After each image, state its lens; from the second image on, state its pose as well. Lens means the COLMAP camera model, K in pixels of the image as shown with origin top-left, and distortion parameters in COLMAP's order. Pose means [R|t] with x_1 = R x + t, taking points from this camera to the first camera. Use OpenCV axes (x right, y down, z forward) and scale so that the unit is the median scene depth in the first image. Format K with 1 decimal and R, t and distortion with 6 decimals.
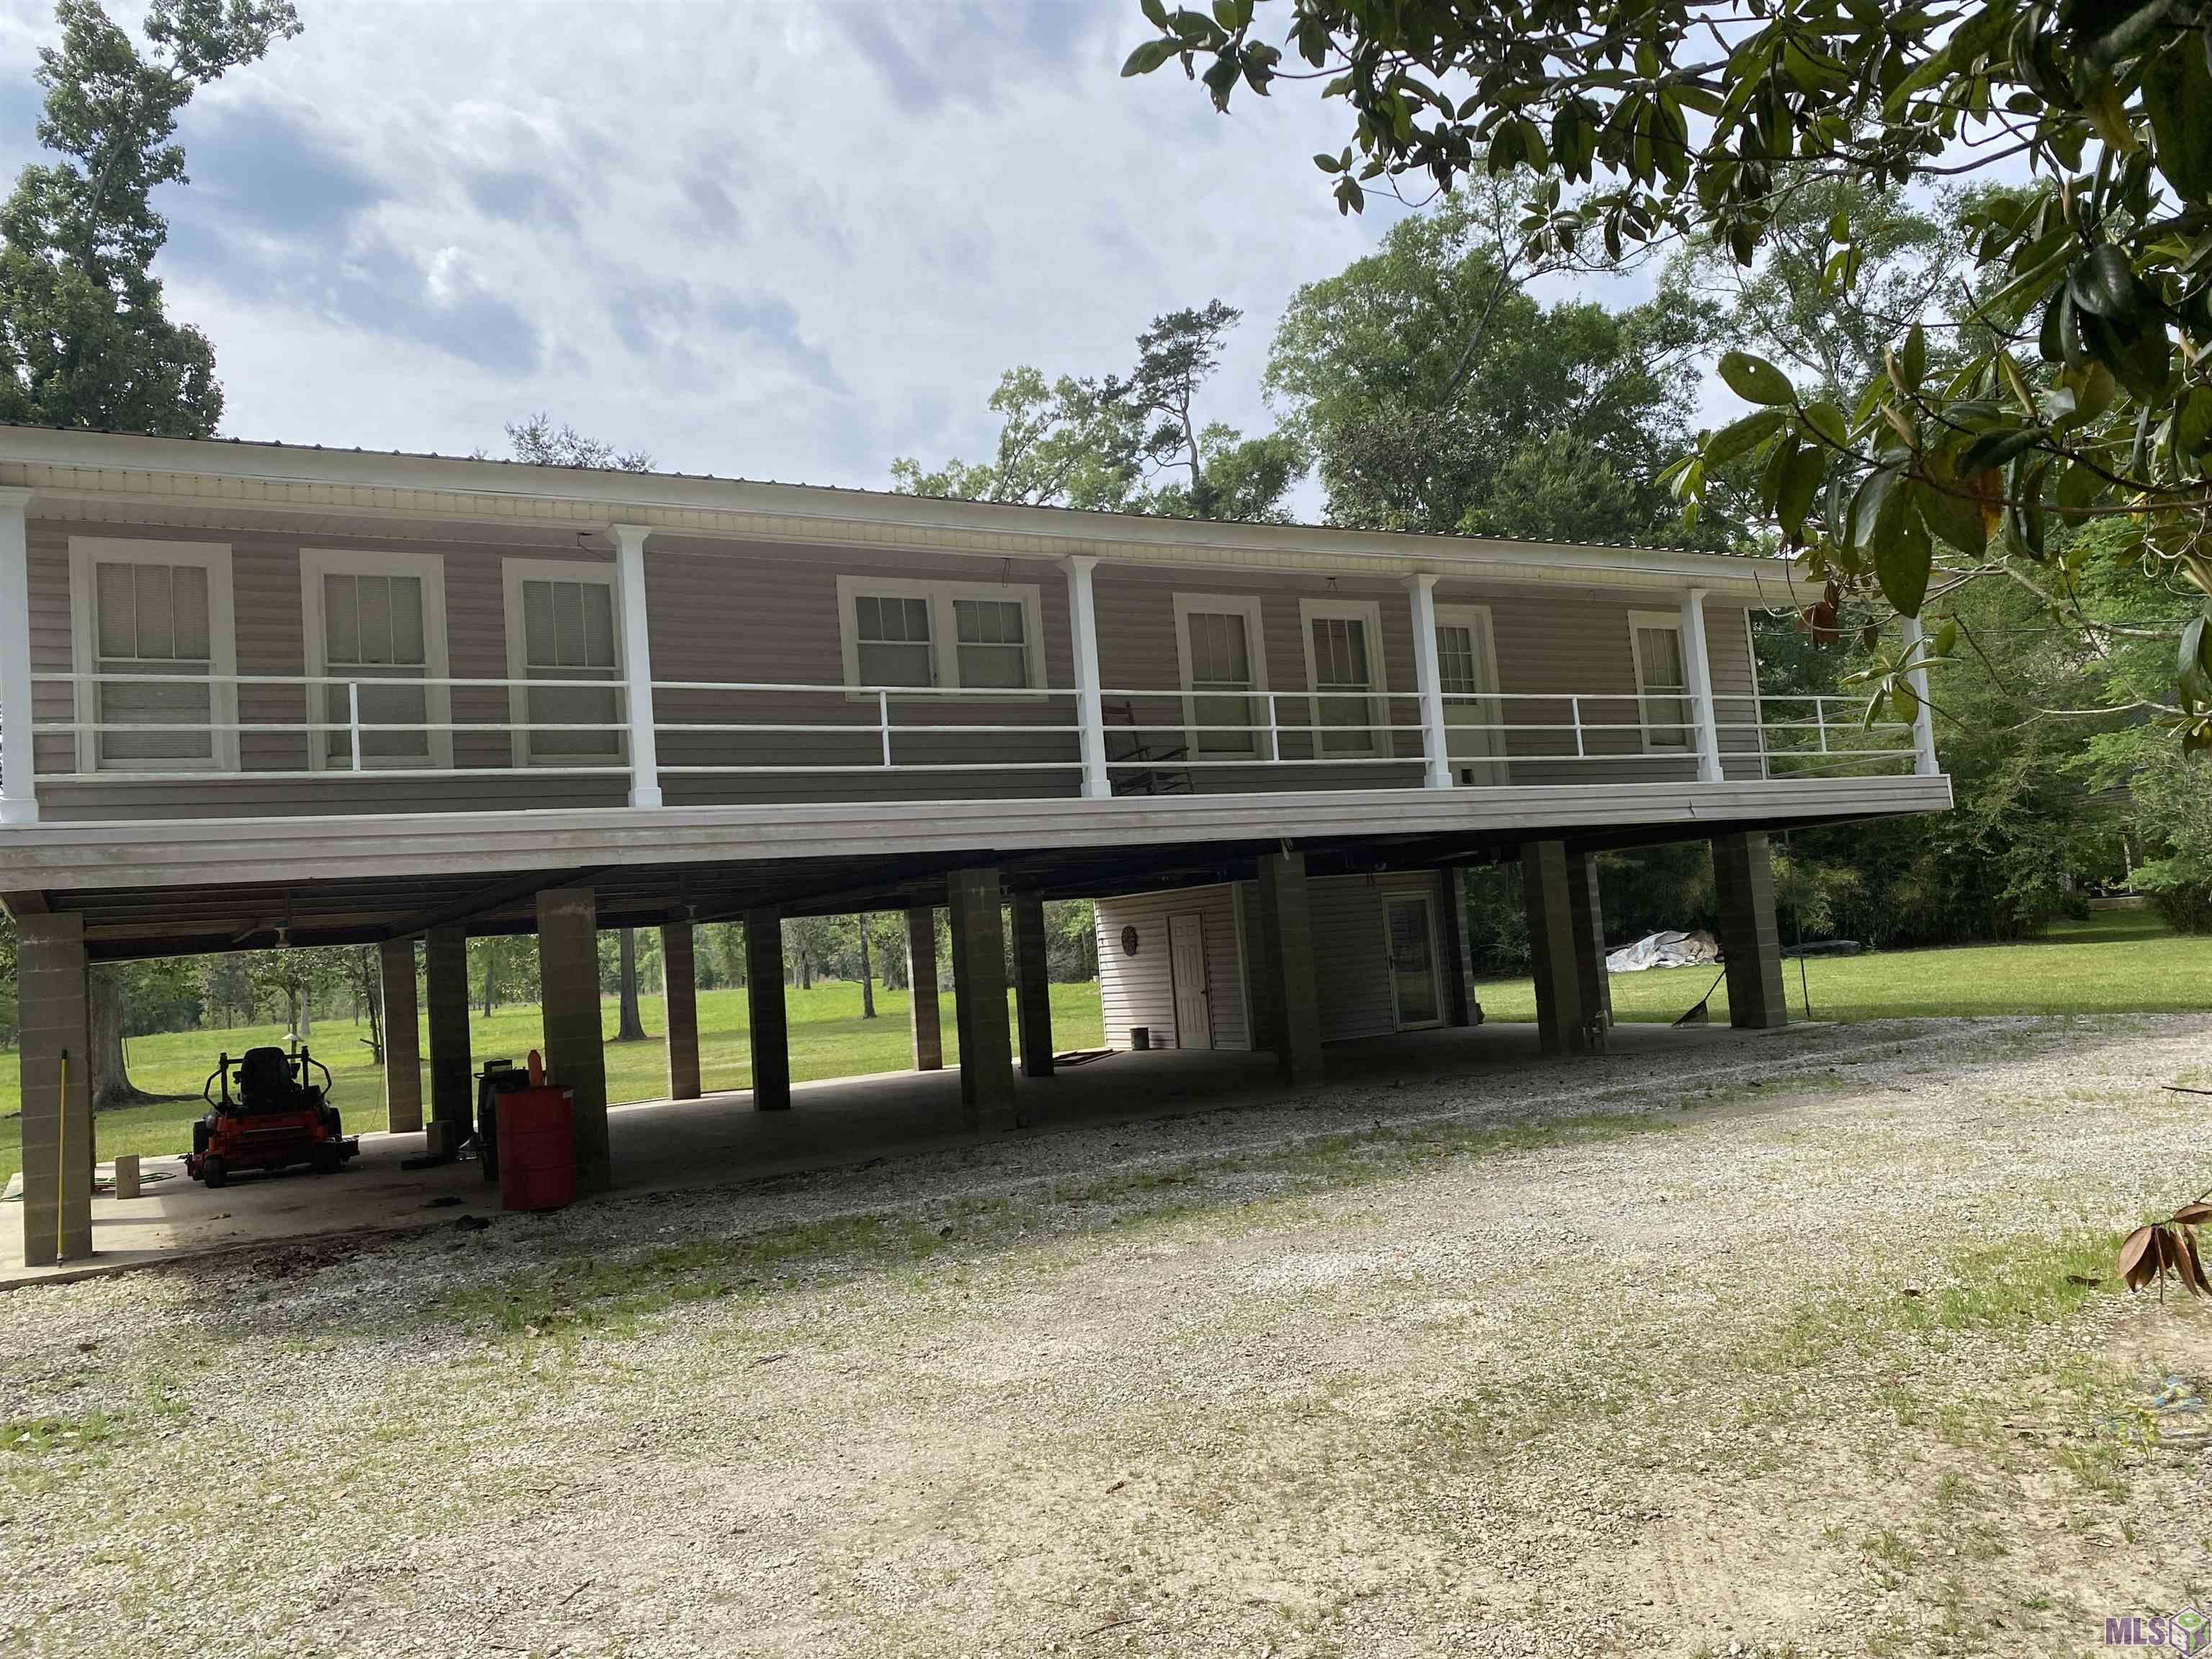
lens RADIAL K [[1706.3, 0, 1089.5], [0, 1706.3, 828.8], [0, 0, 1]] dist [-0.013127, 0.026202]
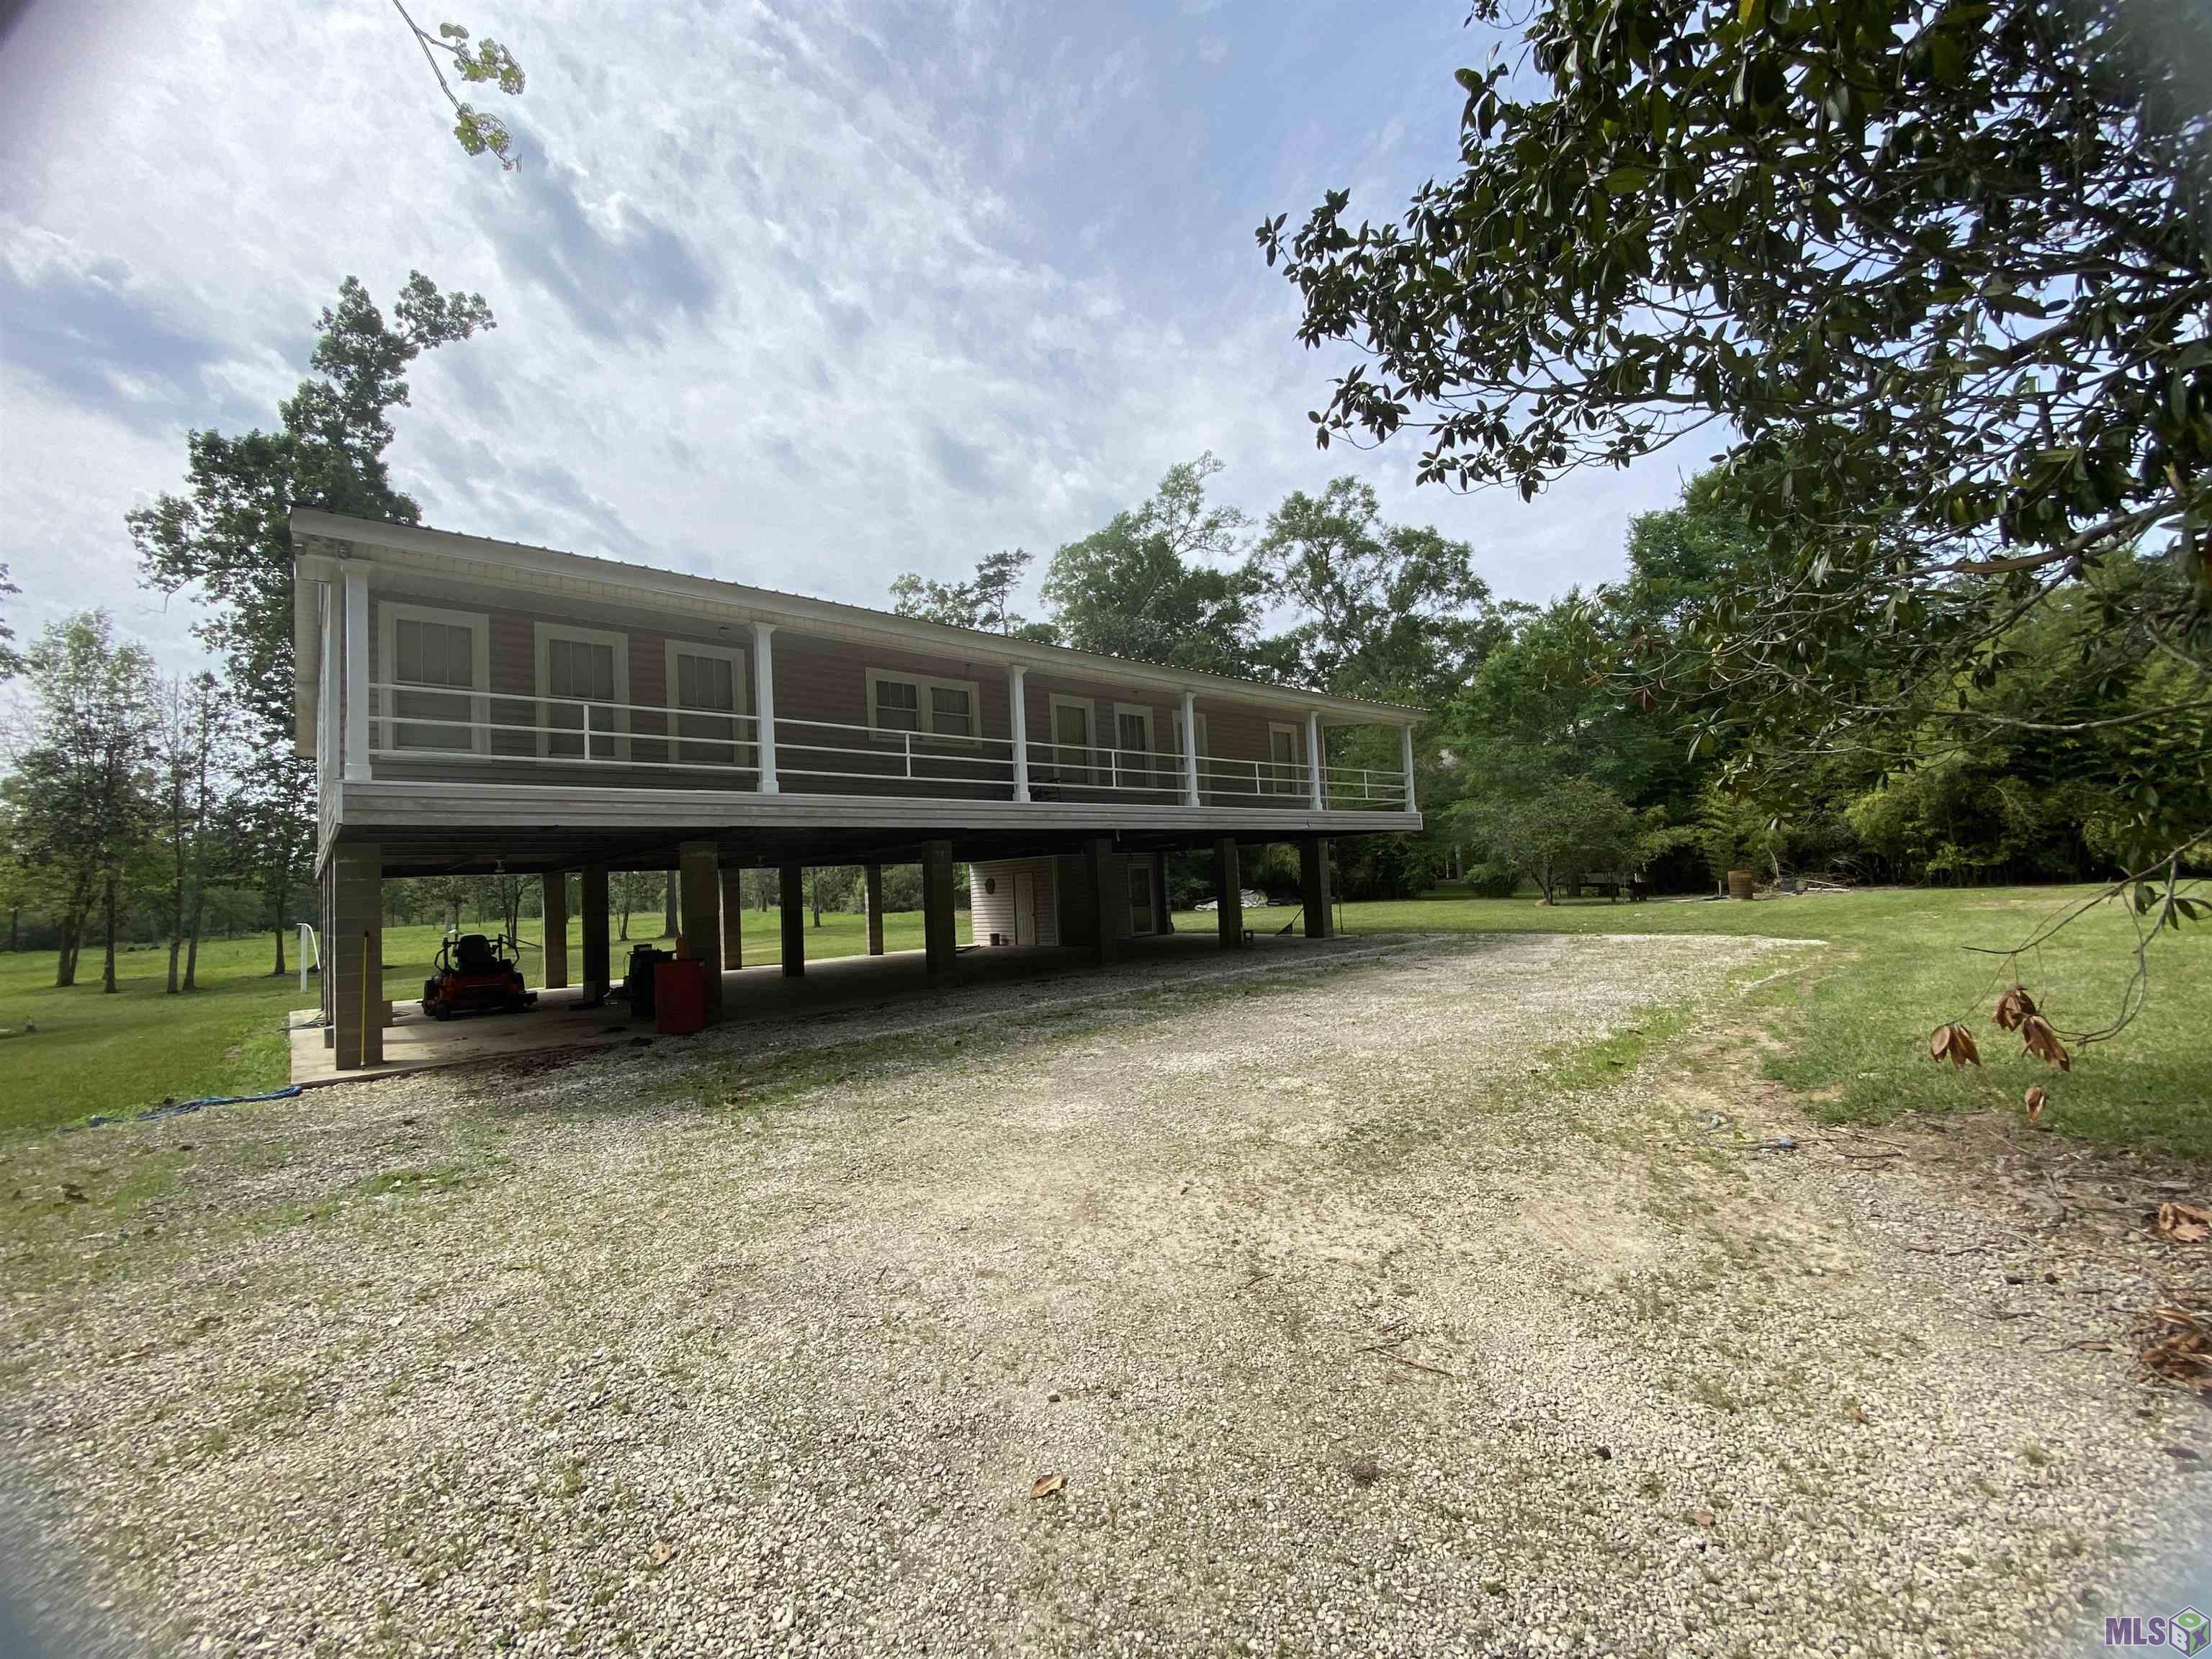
lens RADIAL K [[899.2, 0, 1105.7], [0, 899.2, 839.0], [0, 0, 1]] dist [0.013089, -0.015215]
pose [[0.978777, 0.038822, 0.201216, -0.098915], [-0.040348, 0.999180, 0.003483, 0.014019], [-0.200916, -0.011528, 0.979541, 0.055352]]
